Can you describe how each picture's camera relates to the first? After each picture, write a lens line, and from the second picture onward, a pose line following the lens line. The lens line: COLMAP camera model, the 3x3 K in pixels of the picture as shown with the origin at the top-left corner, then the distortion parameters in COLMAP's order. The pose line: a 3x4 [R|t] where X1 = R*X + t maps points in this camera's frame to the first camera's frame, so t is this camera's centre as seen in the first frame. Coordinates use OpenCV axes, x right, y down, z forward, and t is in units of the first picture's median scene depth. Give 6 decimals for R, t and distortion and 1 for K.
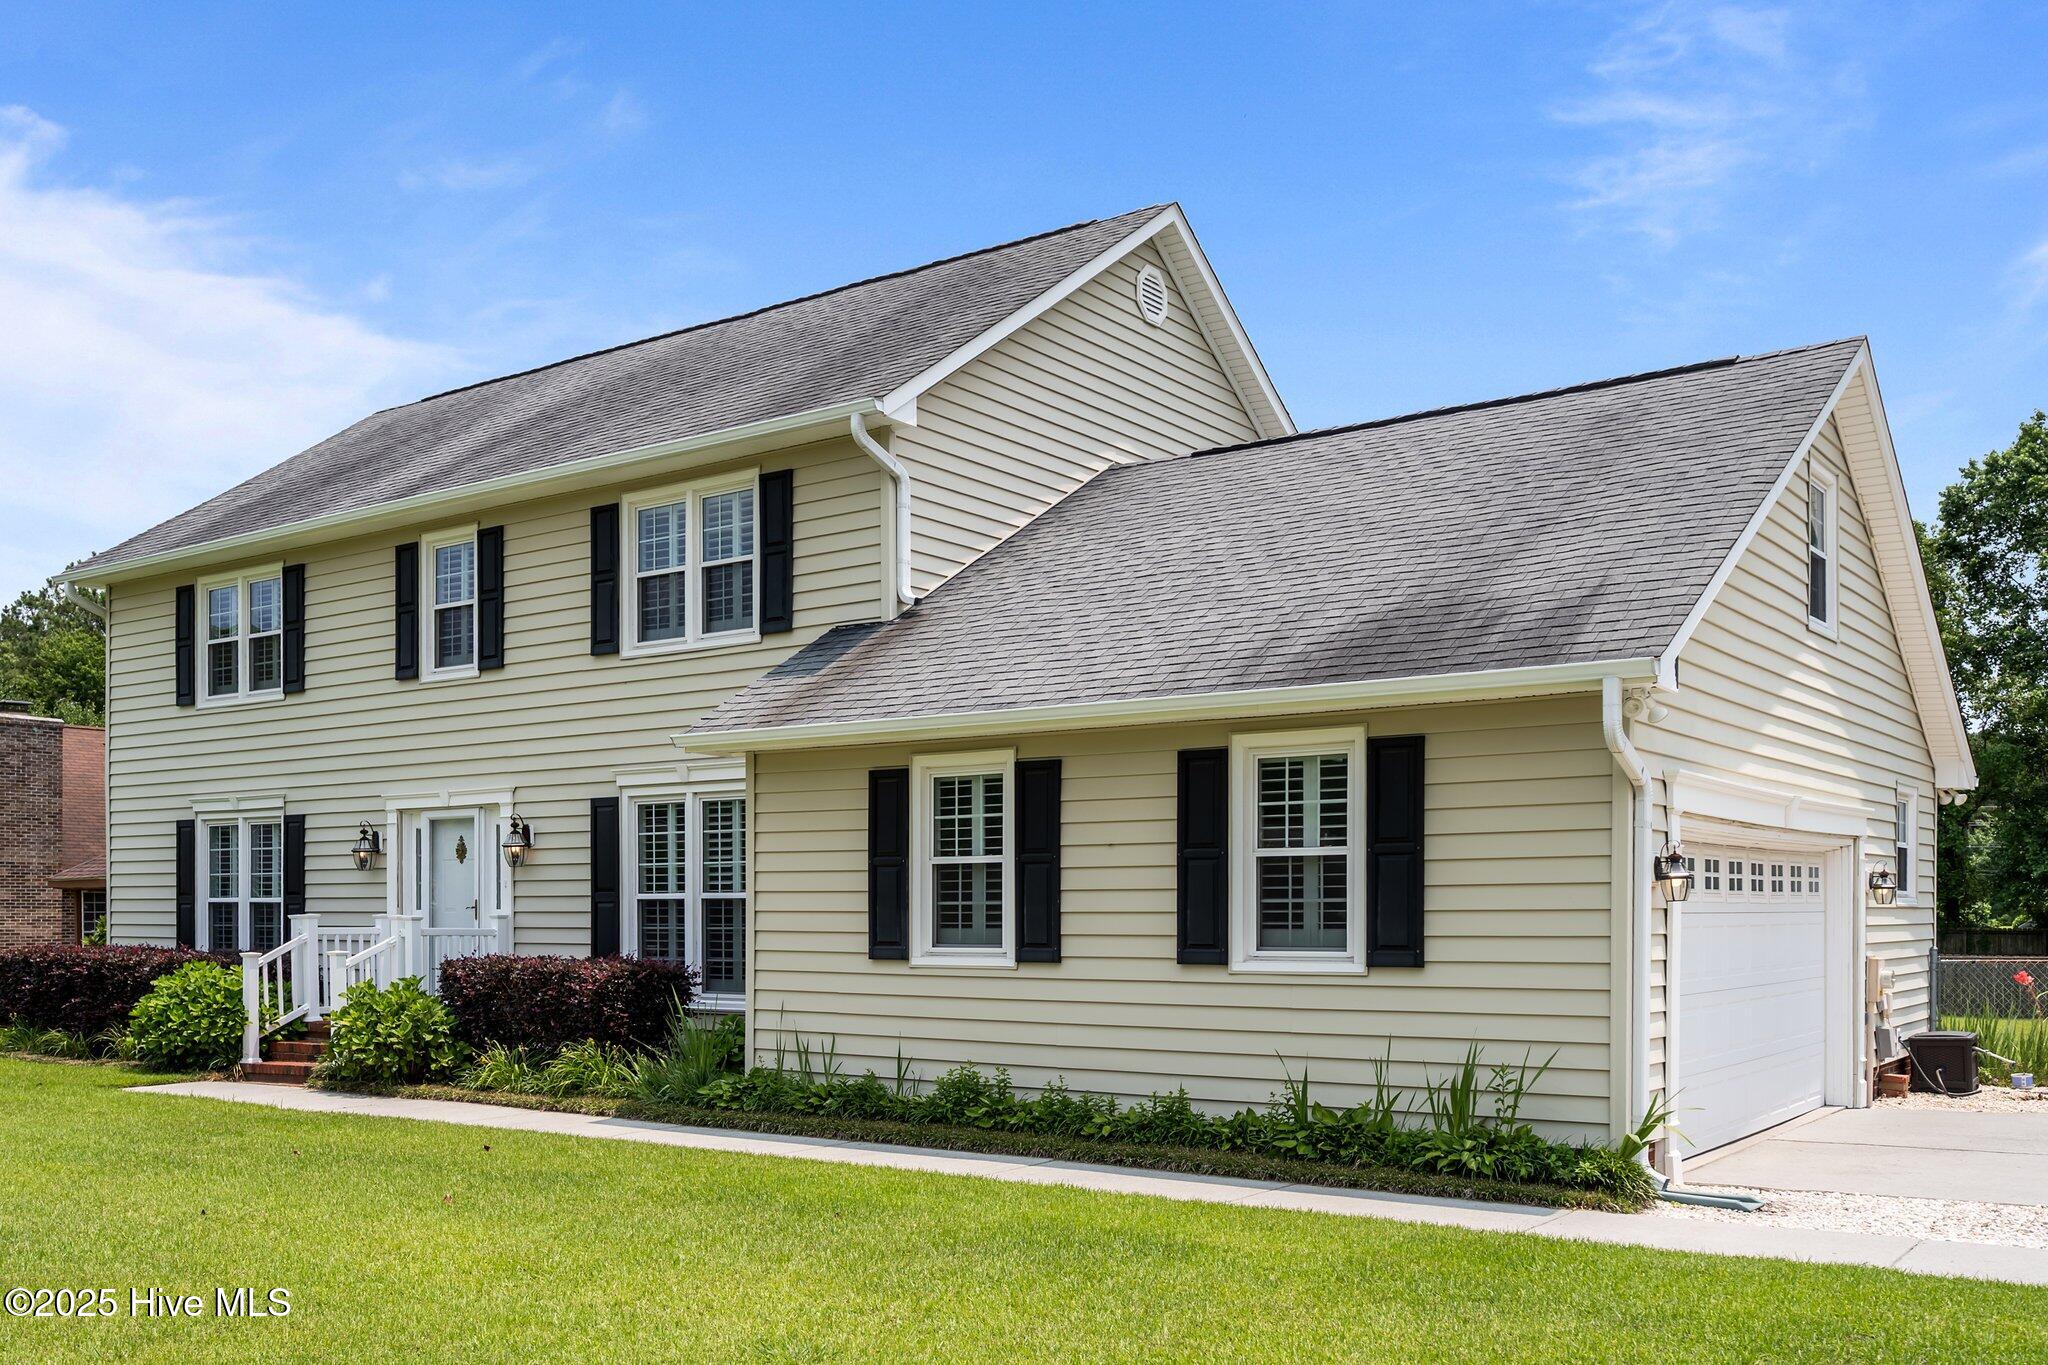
lens RADIAL K [[1839.7, 0, 1010.8], [0, 1839.7, 930.7], [0, 0, 1]] dist [0.003577, -0.007156]
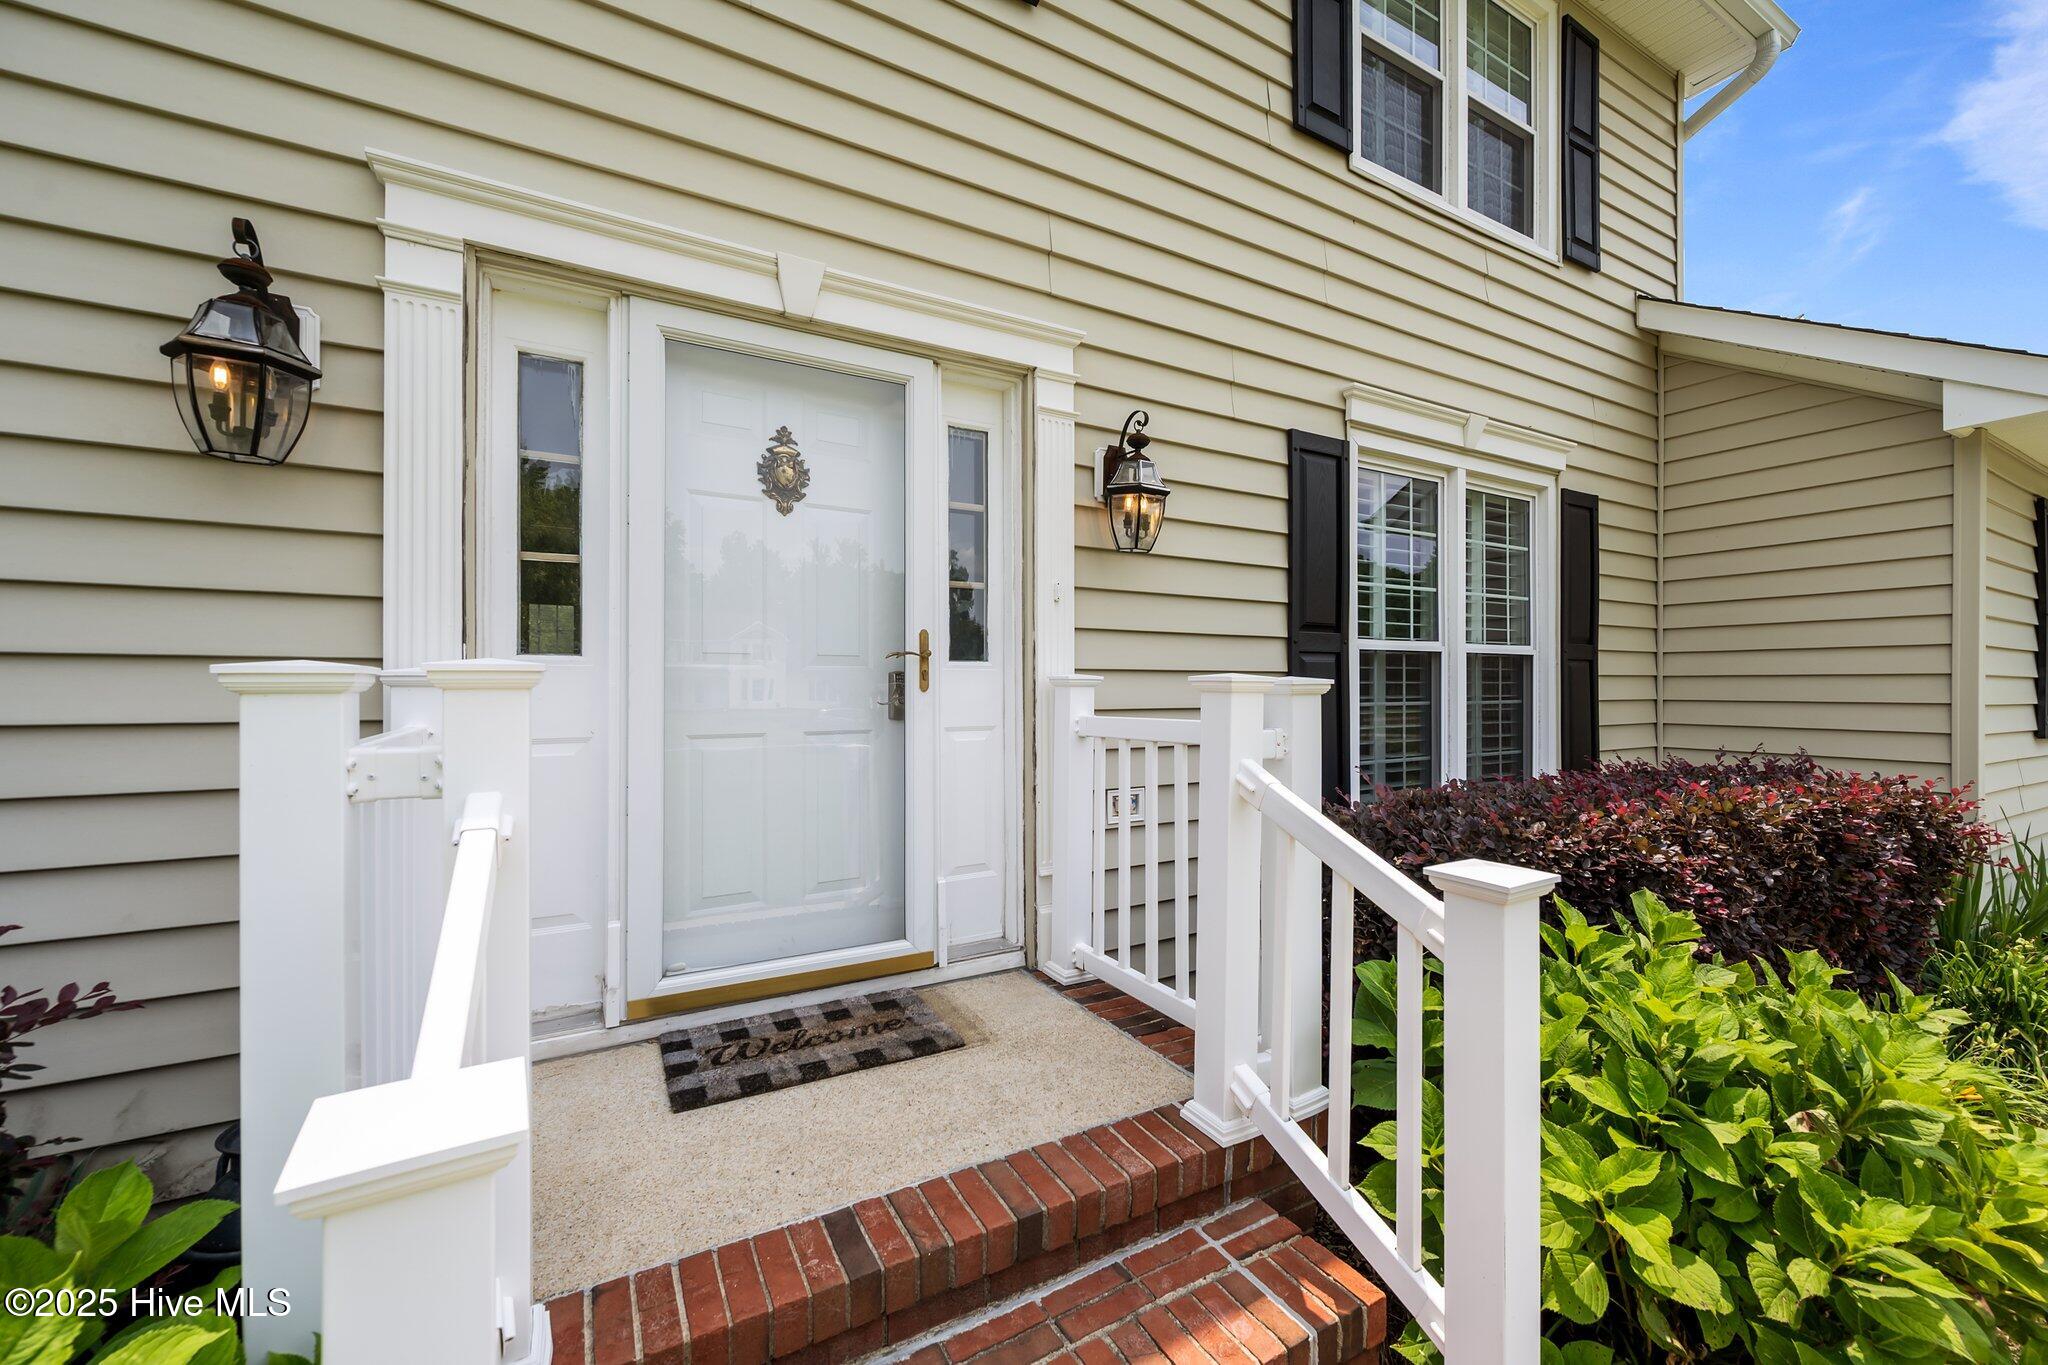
lens RADIAL K [[809.9, 0, 1028.3], [0, 809.9, 680.2], [0, 0, 1]] dist [-0.001480, -0.000063]
pose [[0.408208, 0.011589, 0.912815, -0.444707], [0.009263, 0.999815, -0.016837, -0.005812], [-0.912842, 0.015329, 0.408026, 0.986567]]
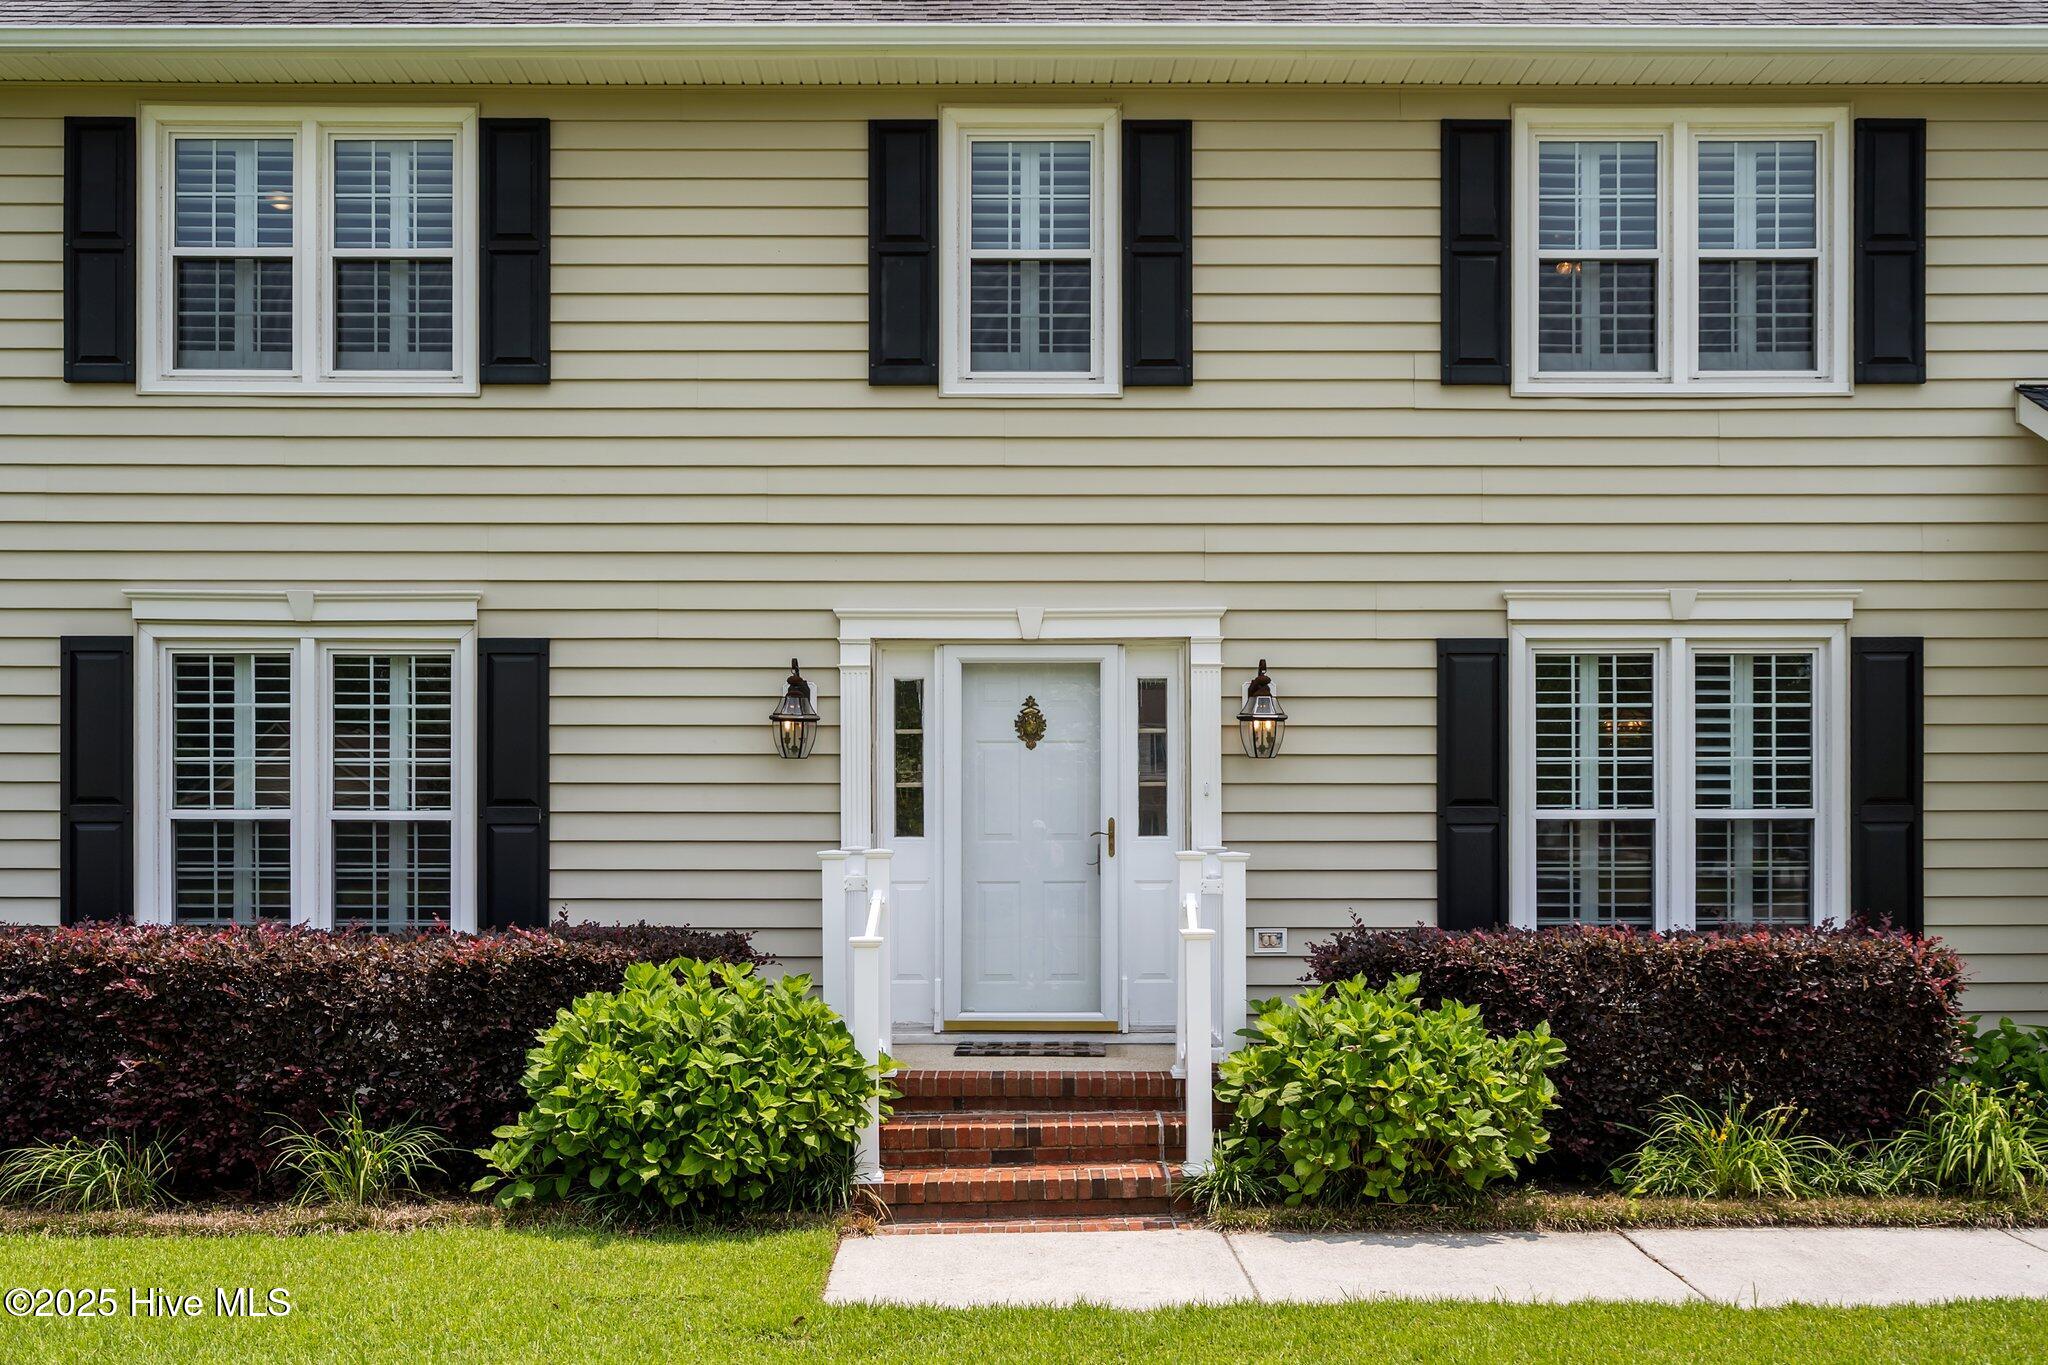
lens RADIAL K [[1839.7, 0, 1044.6], [0, 1839.7, 826.4], [0, 0, 1]] dist [0.003577, -0.007156]
pose [[0.804359, 0.001506, 0.594141, -0.661072], [0.005288, 0.999939, -0.009694, -0.010373], [-0.594120, 0.010940, 0.804302, 0.627975]]
